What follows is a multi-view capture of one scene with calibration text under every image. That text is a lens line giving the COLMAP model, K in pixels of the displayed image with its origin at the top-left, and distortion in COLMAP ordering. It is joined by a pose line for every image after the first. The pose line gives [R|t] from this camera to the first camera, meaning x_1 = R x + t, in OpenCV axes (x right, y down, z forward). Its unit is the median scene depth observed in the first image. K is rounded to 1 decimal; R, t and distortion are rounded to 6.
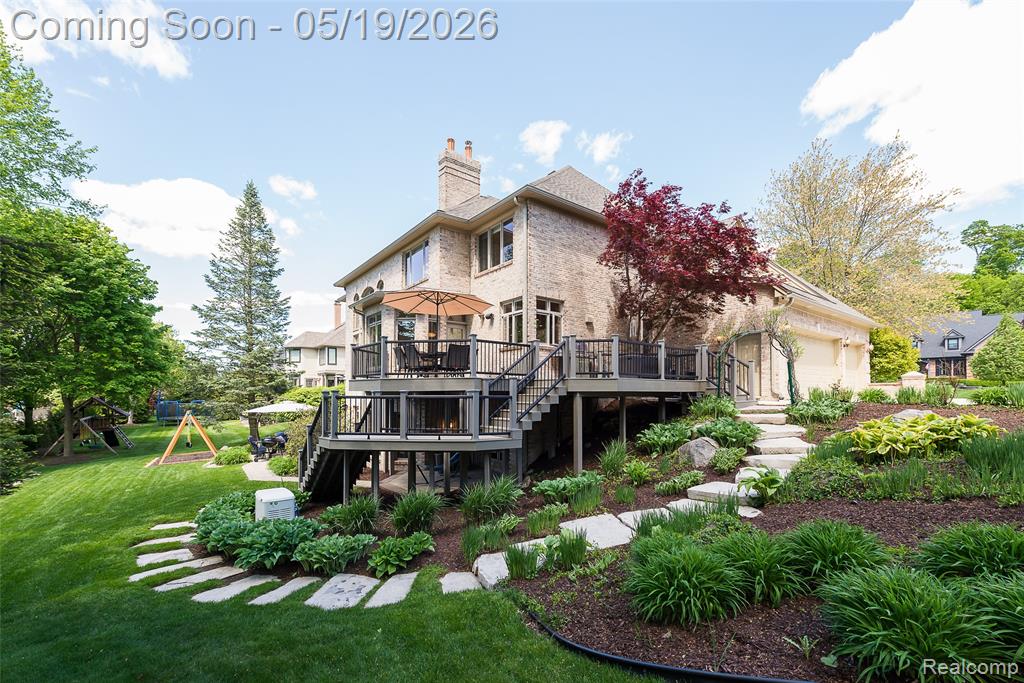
lens RADIAL K [[423.4, 0, 514.4], [0, 423.4, 381.1], [0, 0, 1]] dist [0.000225, -0.000151]
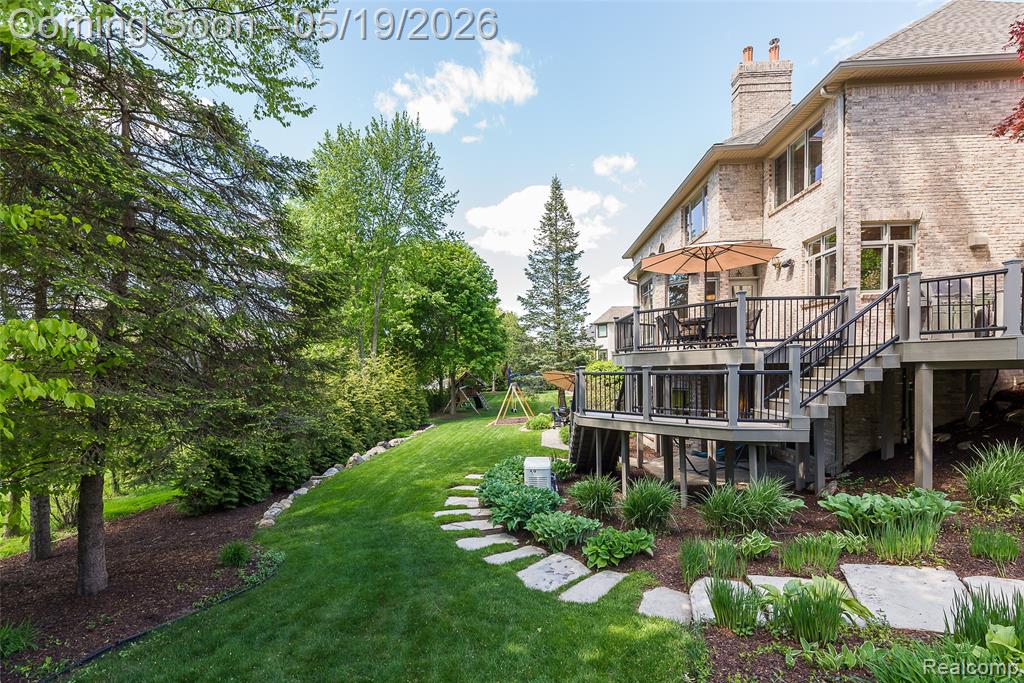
lens RADIAL K [[434.7, 0, 513.1], [0, 434.7, 377.0], [0, 0, 1]] dist [0.000305, -0.000906]
pose [[0.756924, -0.001843, -0.653501, 0.090507], [0.040121, 0.998241, 0.043656, -0.004385], [0.652270, -0.059263, 0.755666, 0.090857]]
